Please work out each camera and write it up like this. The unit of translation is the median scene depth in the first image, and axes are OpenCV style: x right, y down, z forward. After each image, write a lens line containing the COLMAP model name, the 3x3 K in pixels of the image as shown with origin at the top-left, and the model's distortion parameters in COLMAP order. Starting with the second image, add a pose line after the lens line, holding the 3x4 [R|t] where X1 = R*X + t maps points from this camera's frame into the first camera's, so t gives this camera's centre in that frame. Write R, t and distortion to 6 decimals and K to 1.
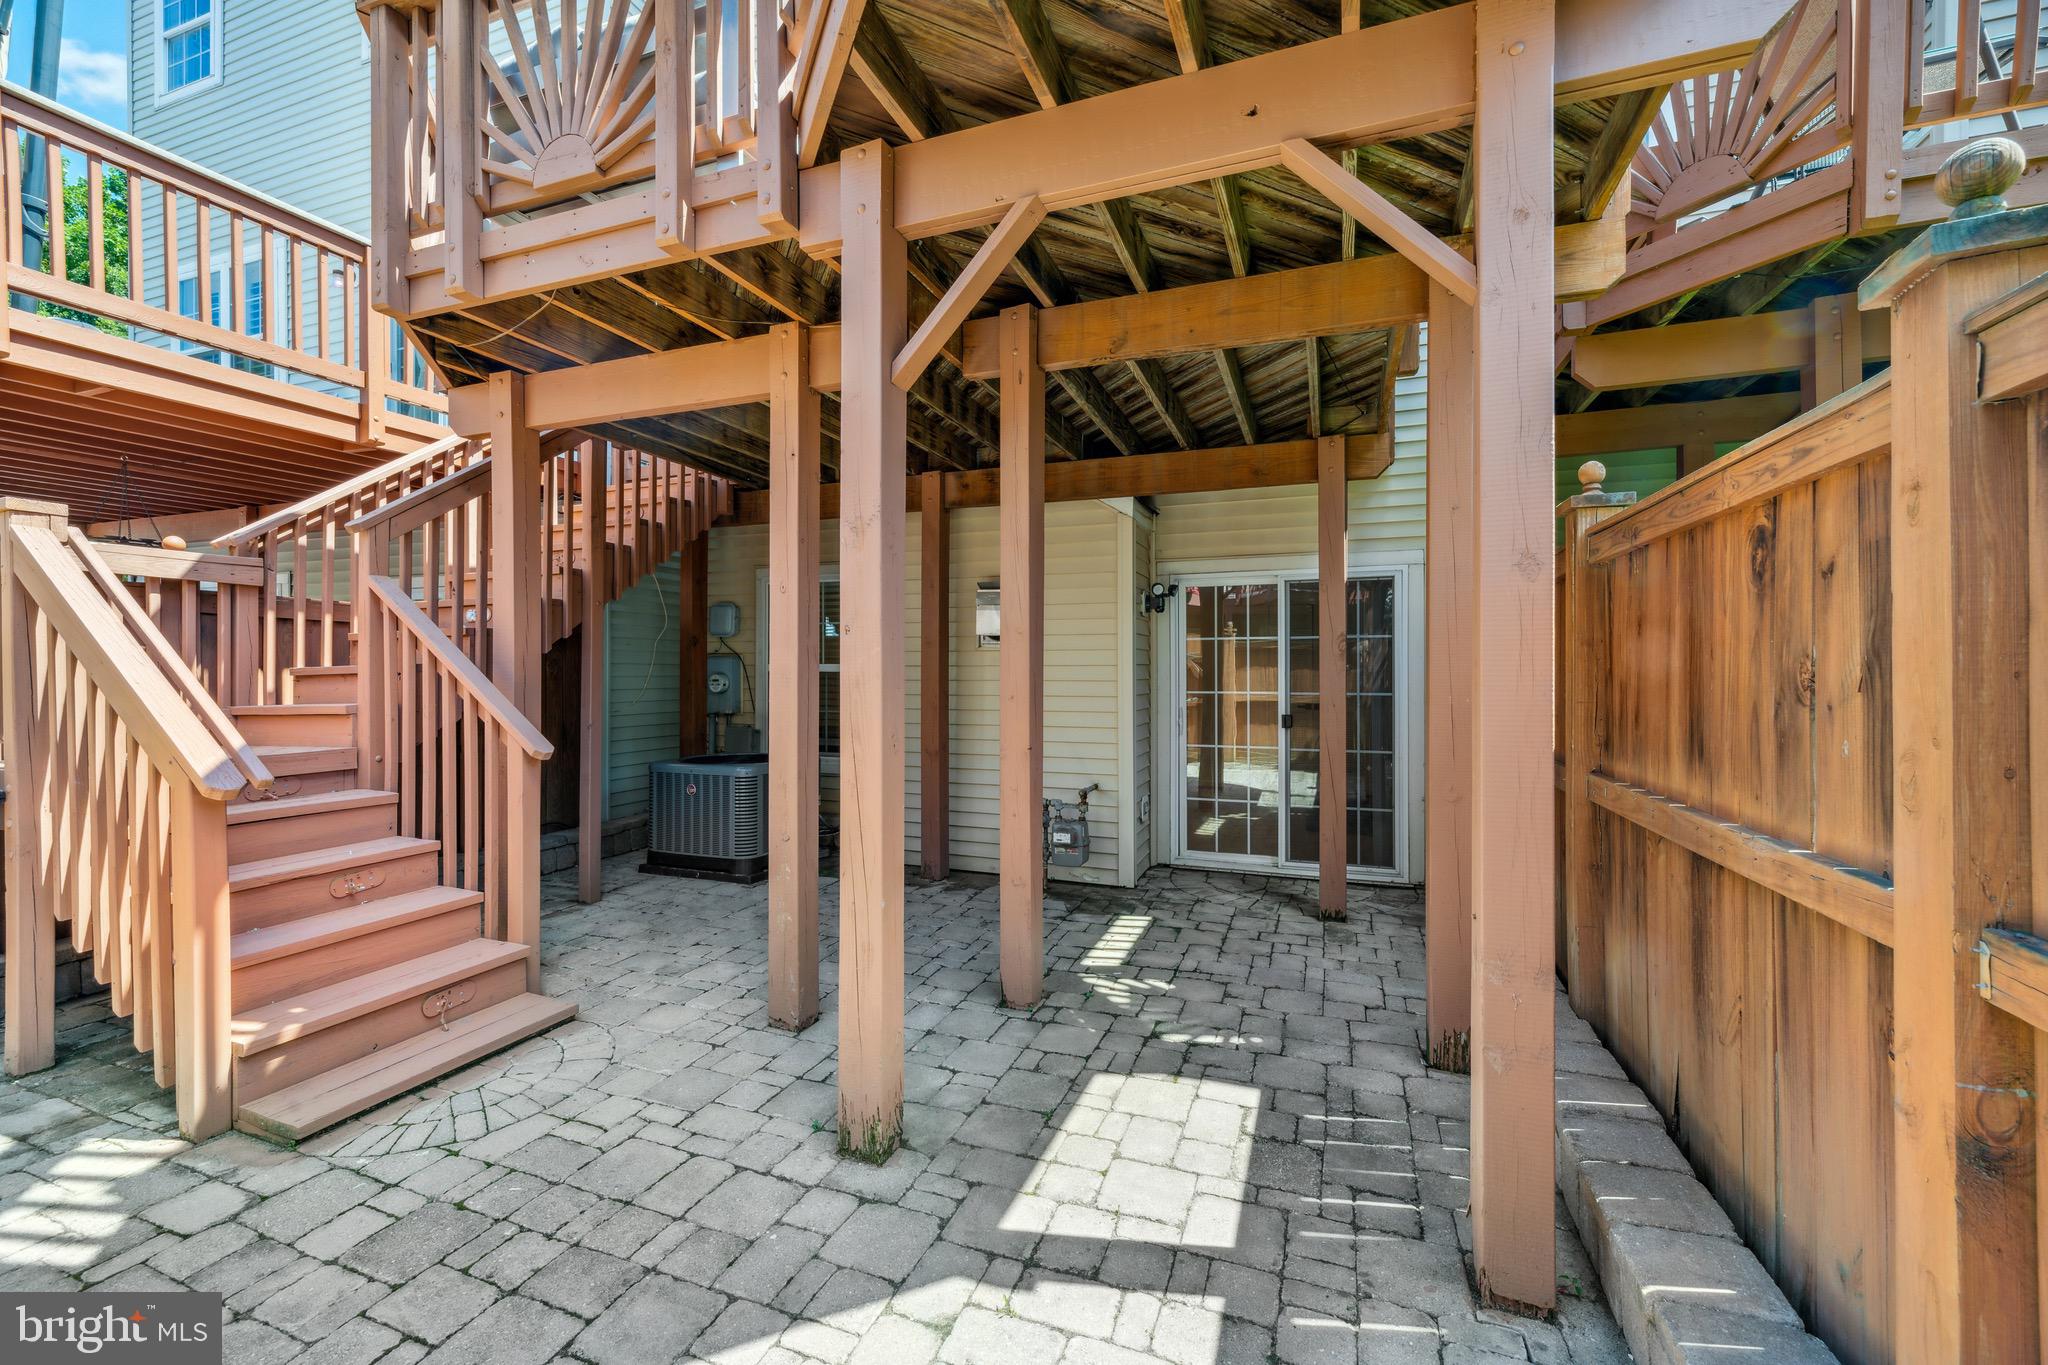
lens RADIAL K [[833.8, 0, 1021.7], [0, 833.8, 674.4], [0, 0, 1]] dist [-0.000677, -0.000586]
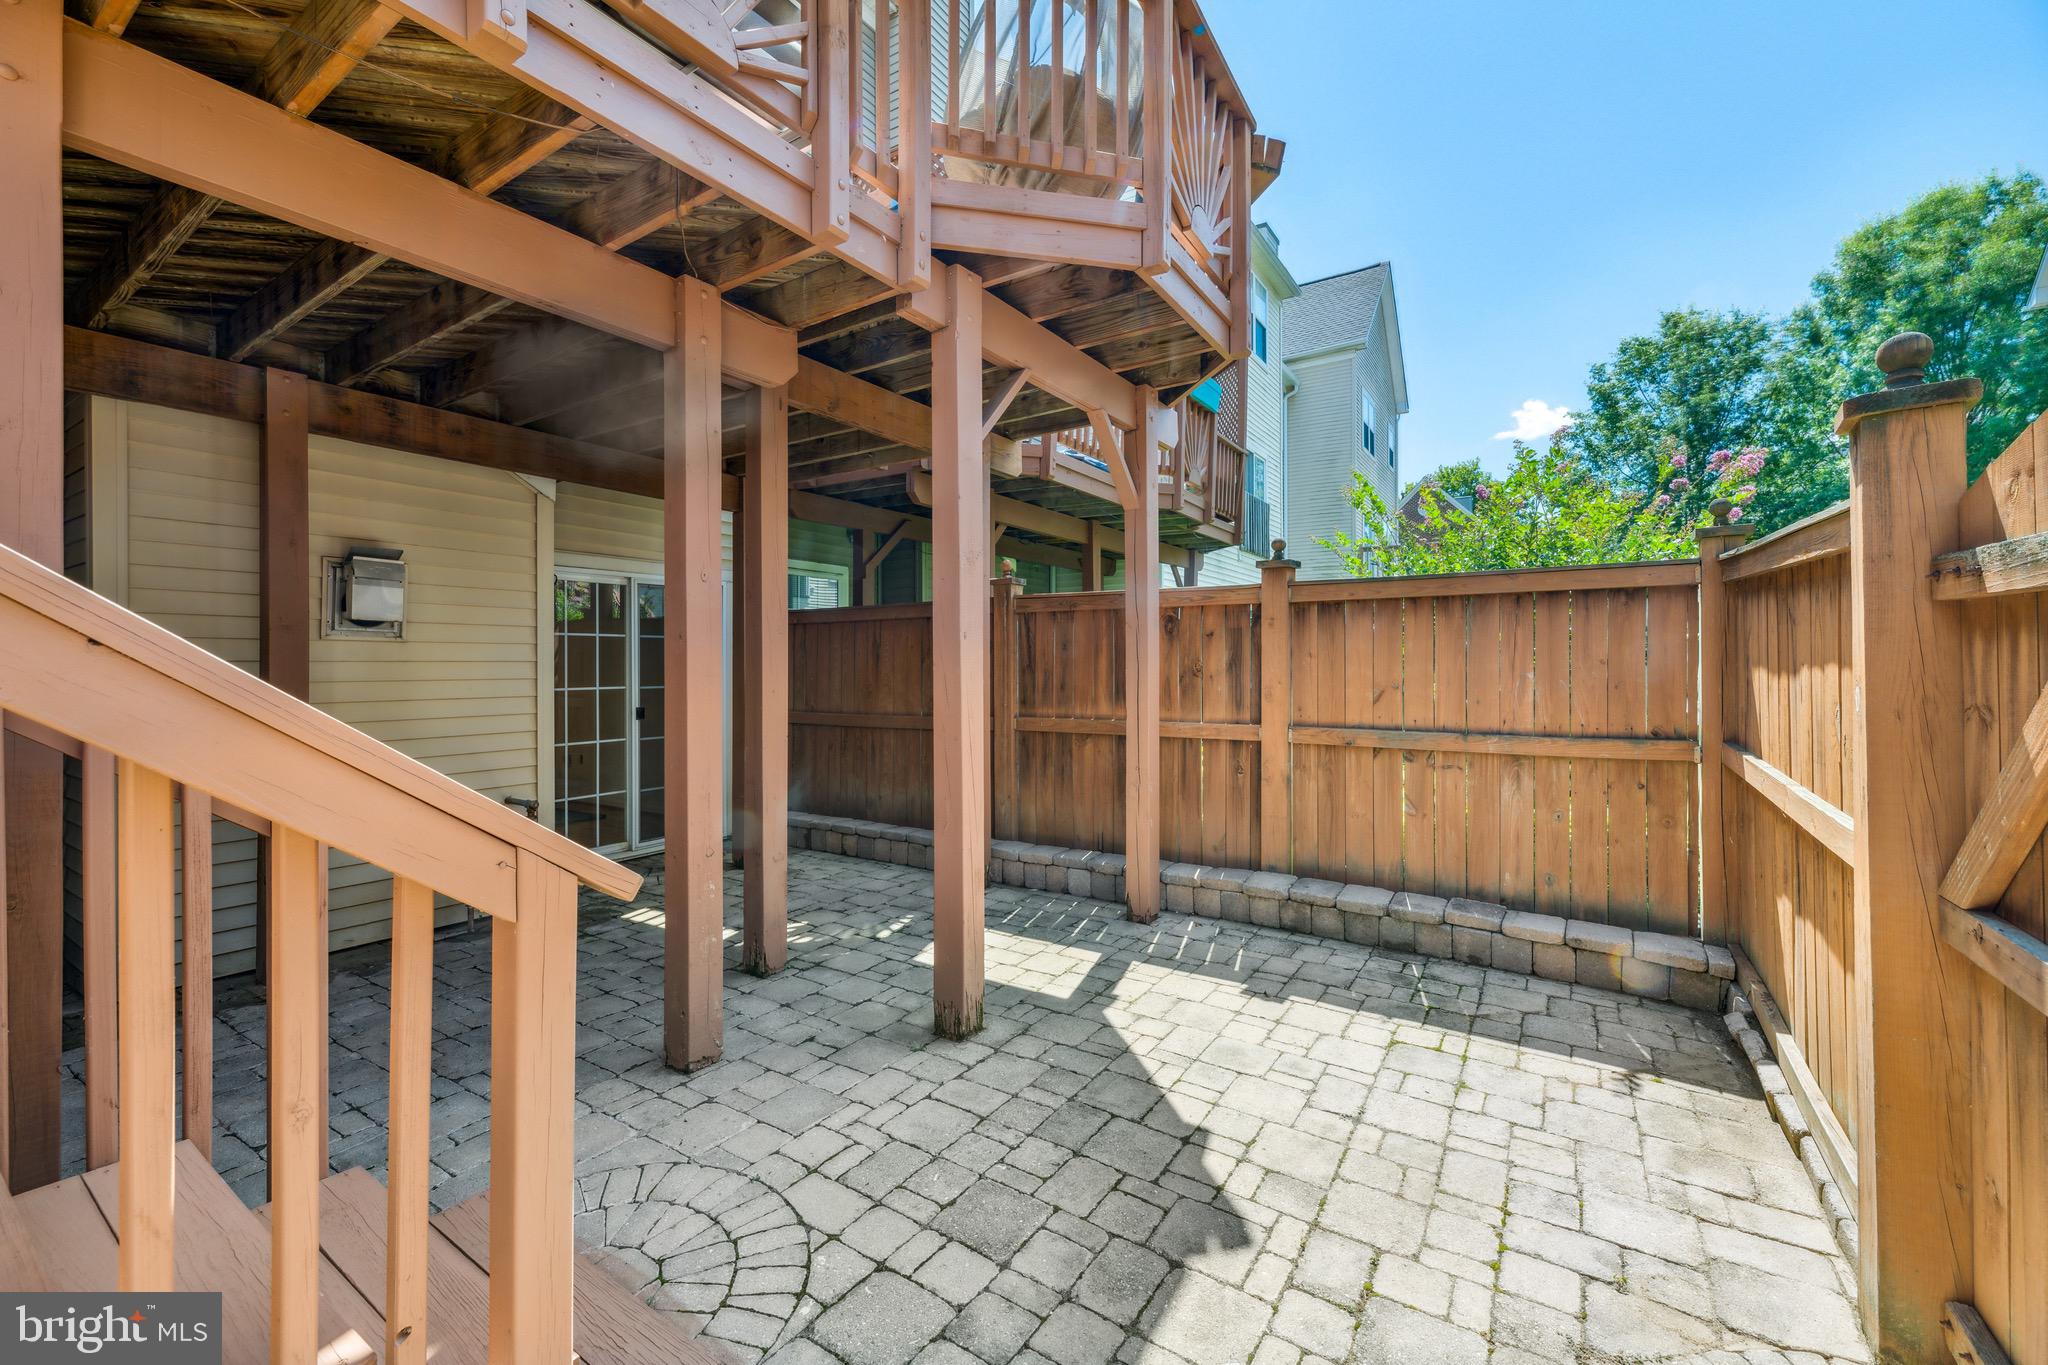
lens RADIAL K [[833.8, 0, 1040.9], [0, 833.8, 665.3], [0, 0, 1]] dist [-0.000677, -0.000586]
pose [[0.207959, -0.005537, 0.978122, -1.440130], [0.009456, 0.999949, 0.003650, -0.012905], [-0.978092, 0.008491, 0.208001, 0.596177]]
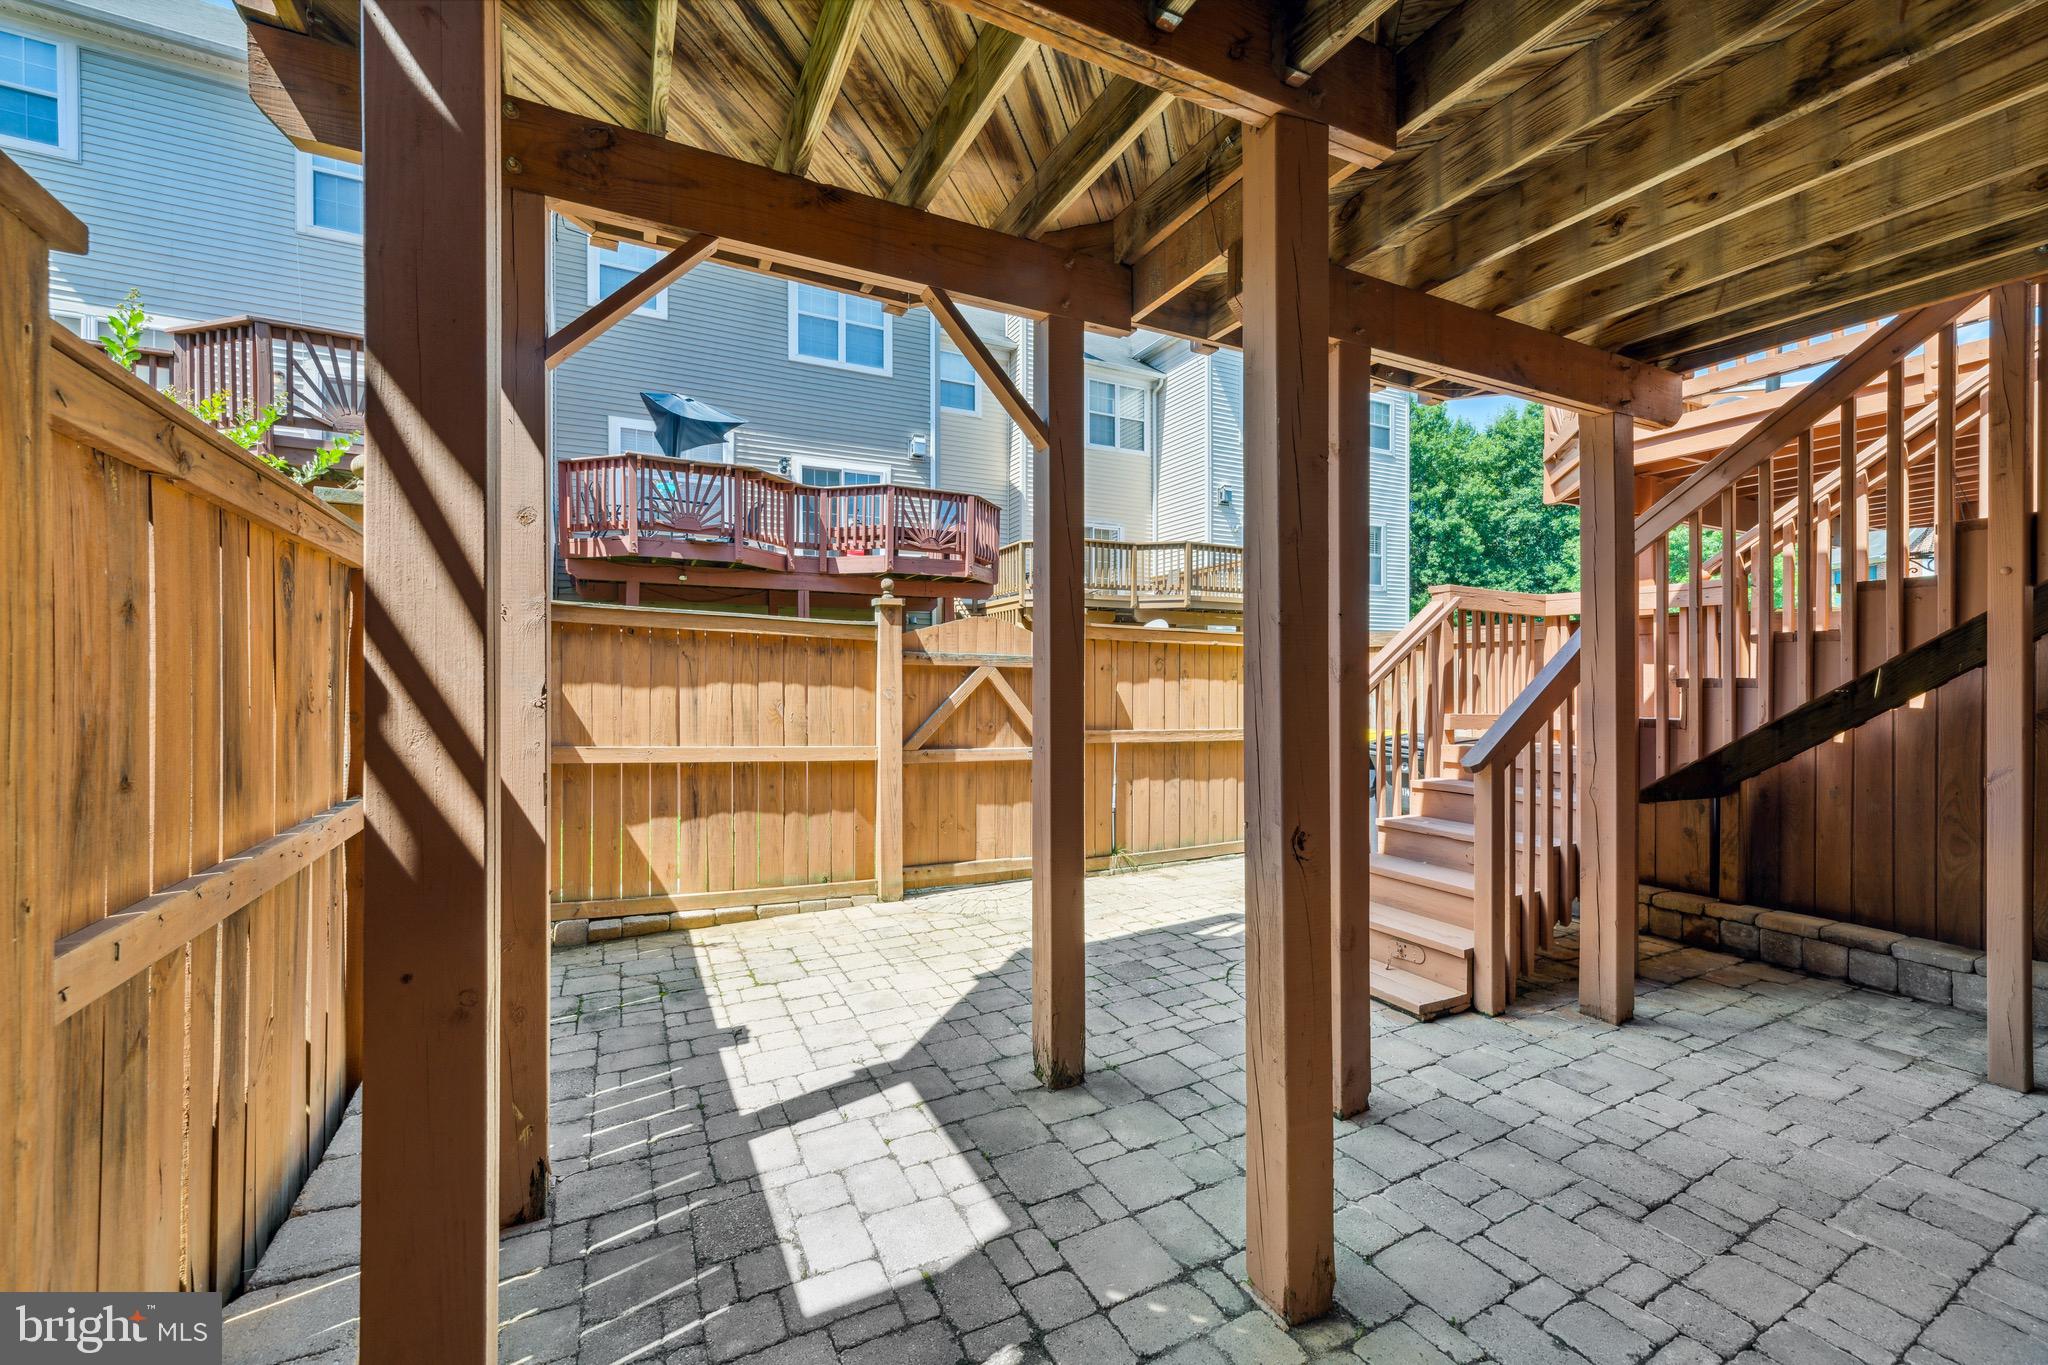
lens RADIAL K [[833.8, 0, 1029.2], [0, 833.8, 683.5], [0, 0, 1]] dist [-0.000677, -0.000586]
pose [[-0.675606, 0.003016, -0.737256, 0.742239], [-0.003153, 0.999971, 0.006981, -0.011868], [0.737256, 0.007041, -0.675577, 1.788310]]
